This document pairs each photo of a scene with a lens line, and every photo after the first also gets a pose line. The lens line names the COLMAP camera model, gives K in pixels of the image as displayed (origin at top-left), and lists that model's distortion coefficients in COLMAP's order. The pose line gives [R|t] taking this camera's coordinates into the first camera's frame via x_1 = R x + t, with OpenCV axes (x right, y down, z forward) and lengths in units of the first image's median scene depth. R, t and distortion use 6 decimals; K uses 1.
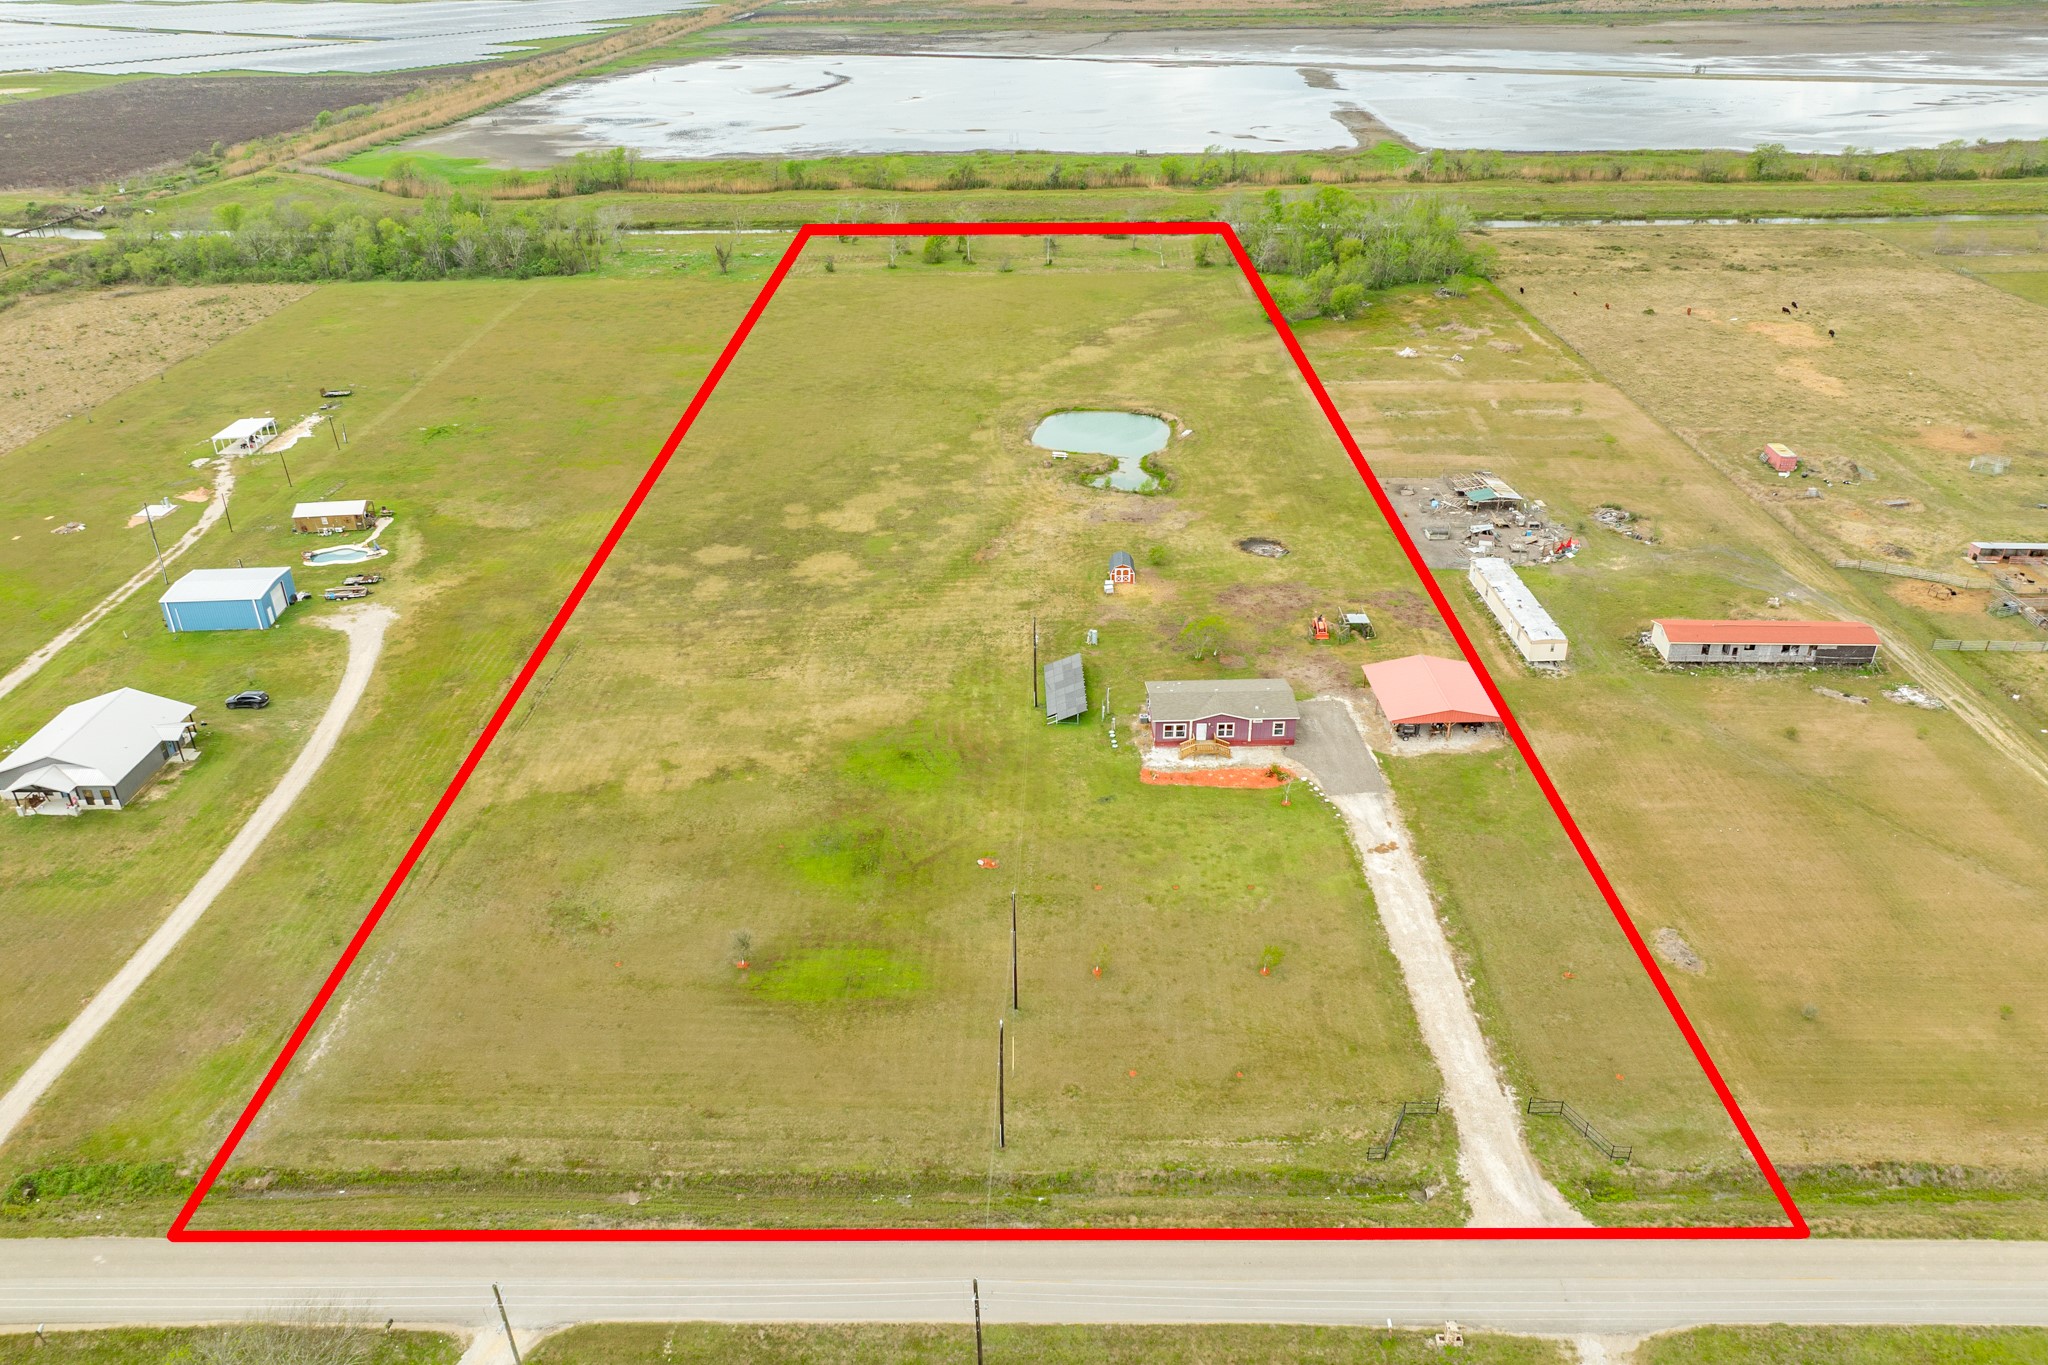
lens RADIAL K [[1415.5, 0, 1024.0], [0, 1415.5, 682.5], [0, 0, 1]] dist [0.012833, -0.027486]
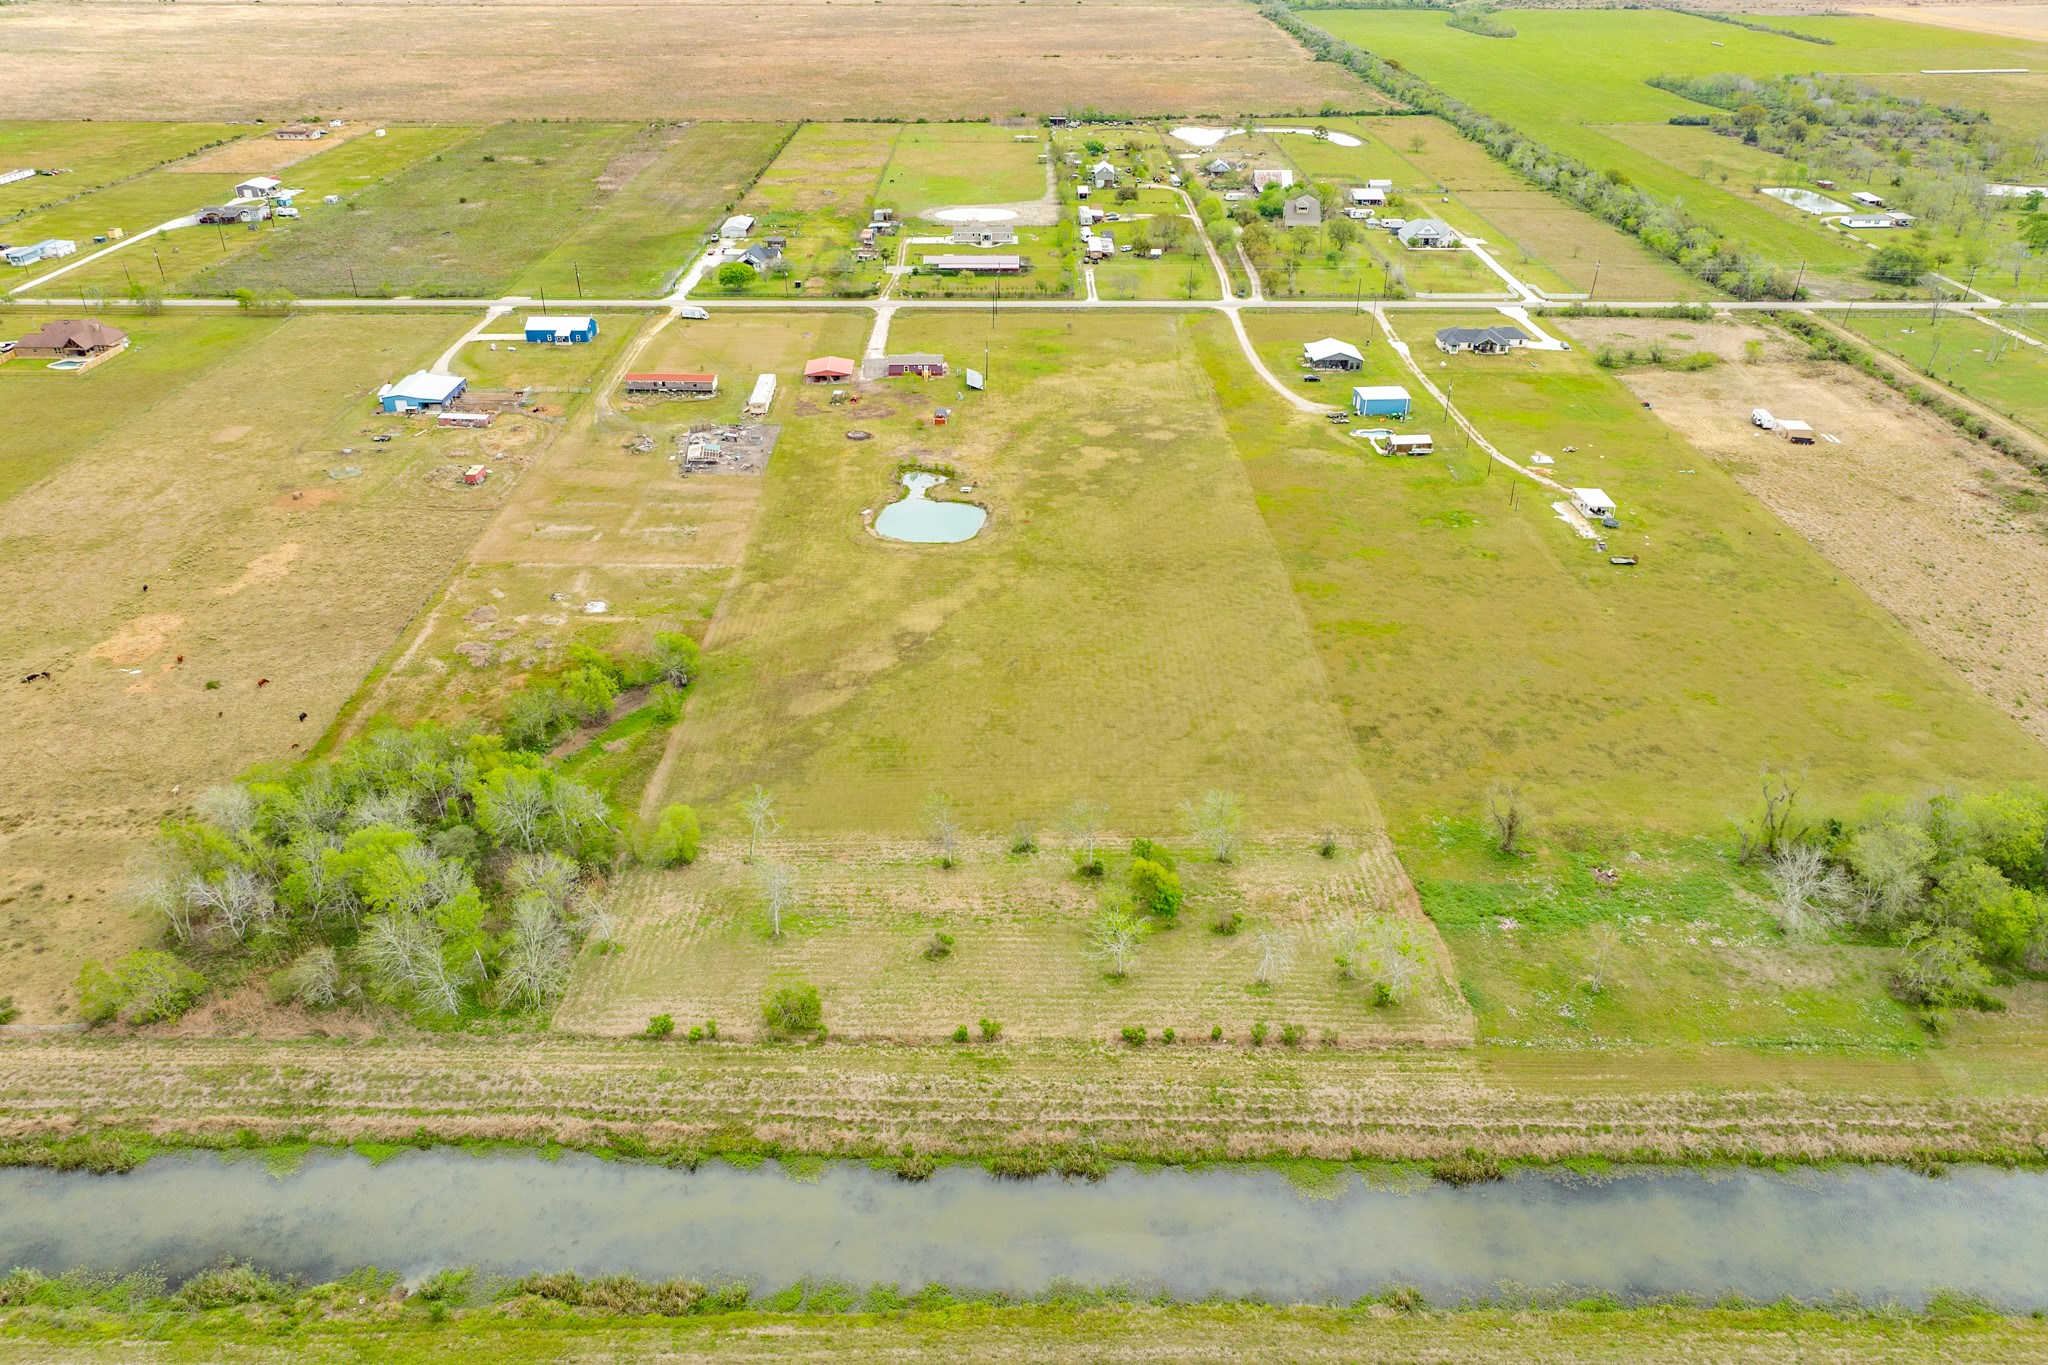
lens RADIAL K [[1415.5, 0, 1024.0], [0, 1415.5, 682.5], [0, 0, 1]] dist [0.012833, -0.027486]
pose [[-0.999726, 0.020104, -0.012008, -0.013325], [0.000238, 0.521484, 0.853261, -1.465689], [0.023415, 0.853024, -0.521346, 2.214130]]
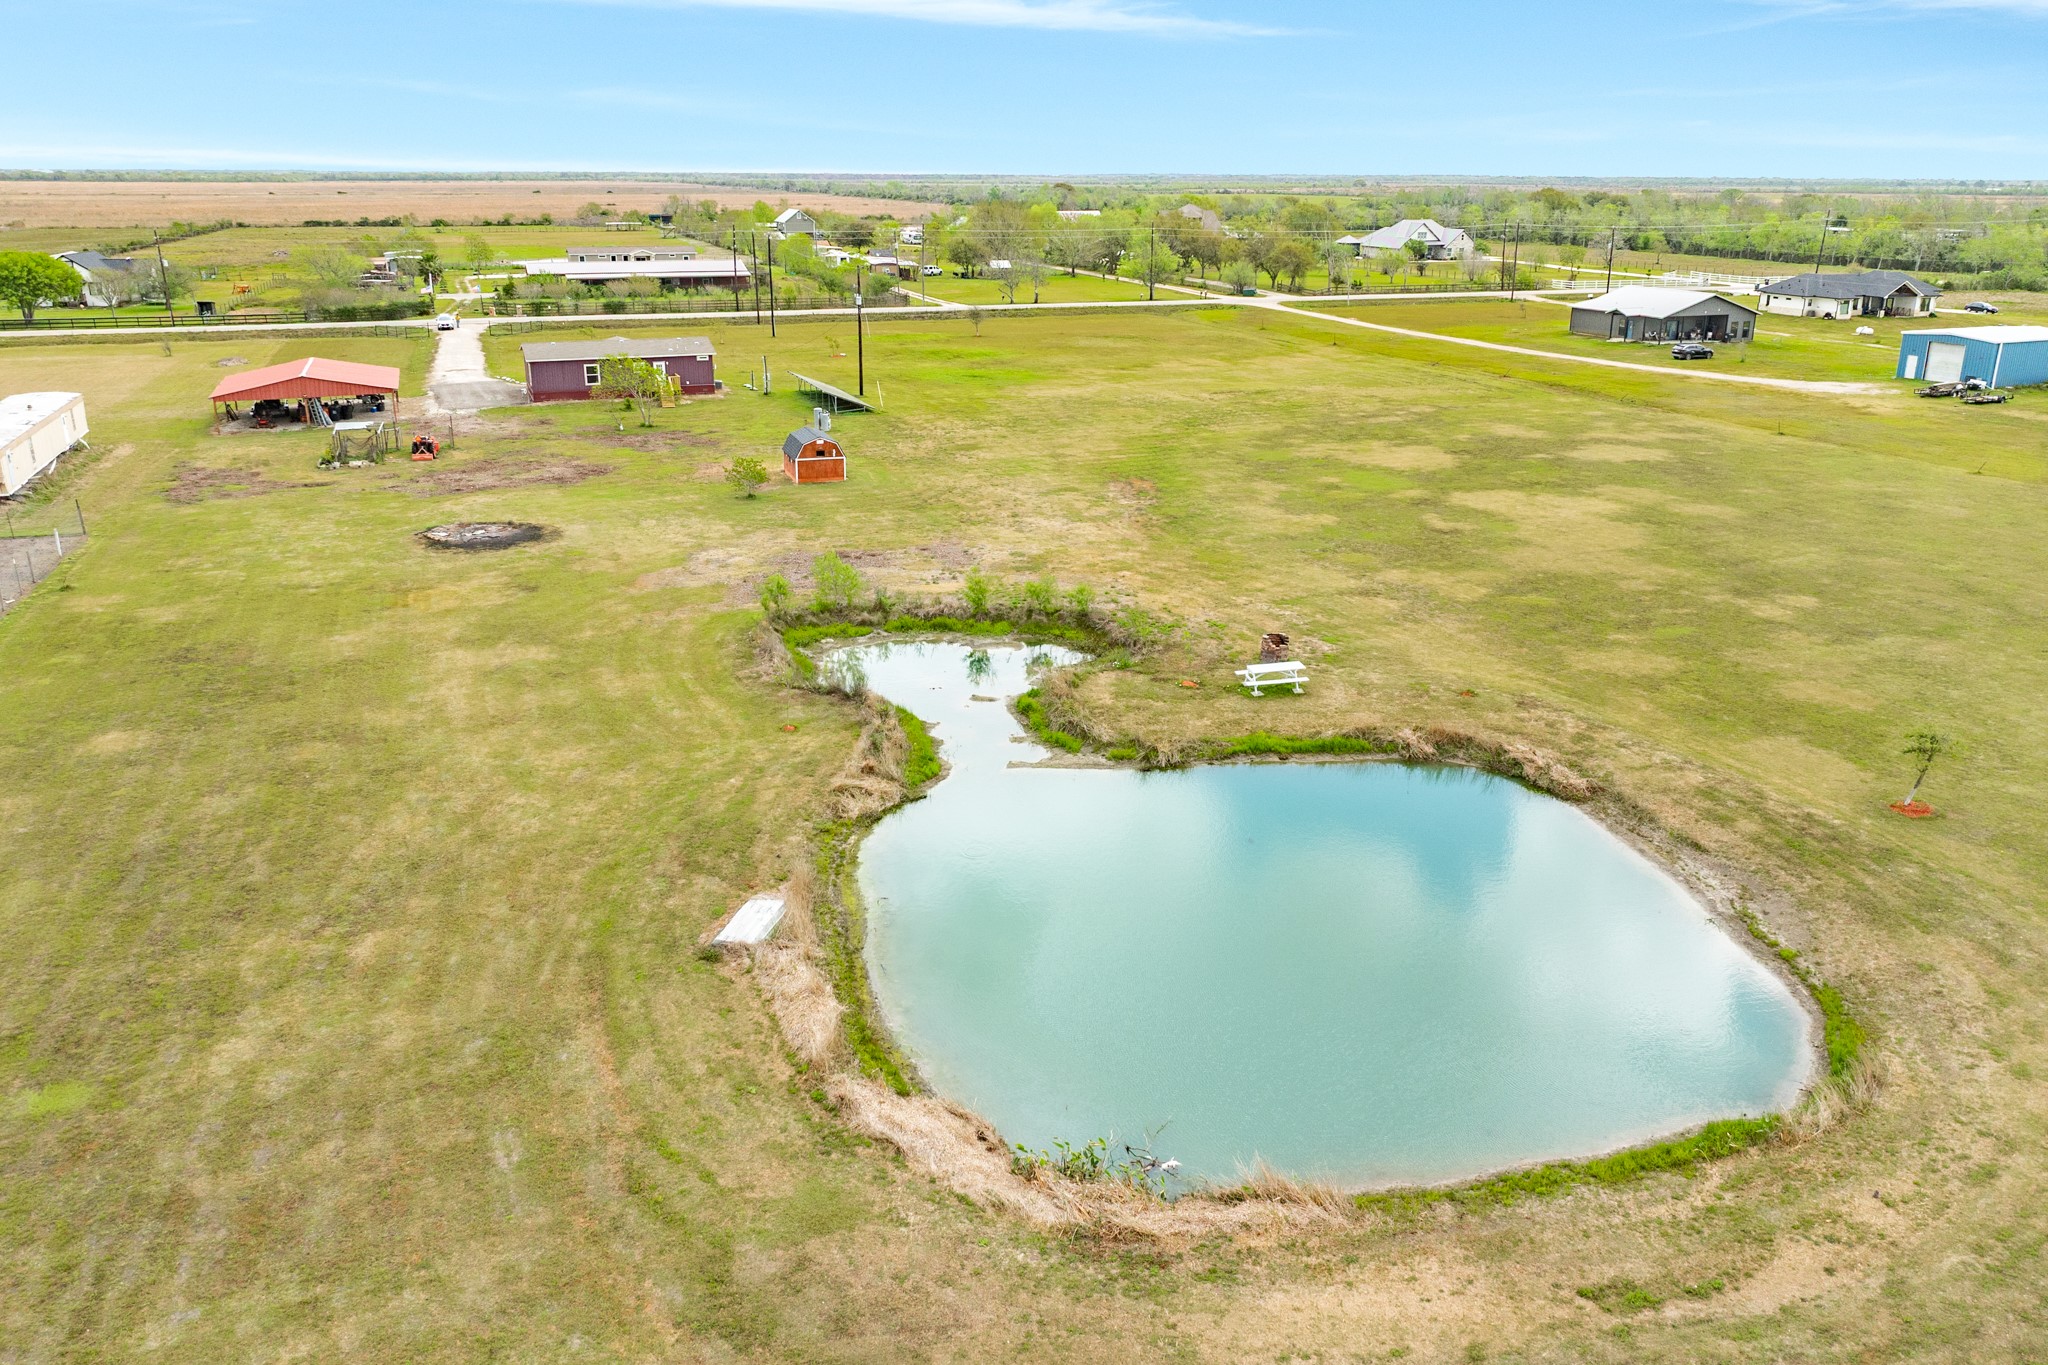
lens RADIAL K [[1415.5, 0, 1024.0], [0, 1415.5, 682.5], [0, 0, 1]] dist [0.012833, -0.027486]
pose [[-0.933226, 0.122741, -0.337674, 0.166267], [-0.167972, 0.681758, 0.712034, -0.372415], [0.317608, 0.721208, -0.615617, 1.322974]]
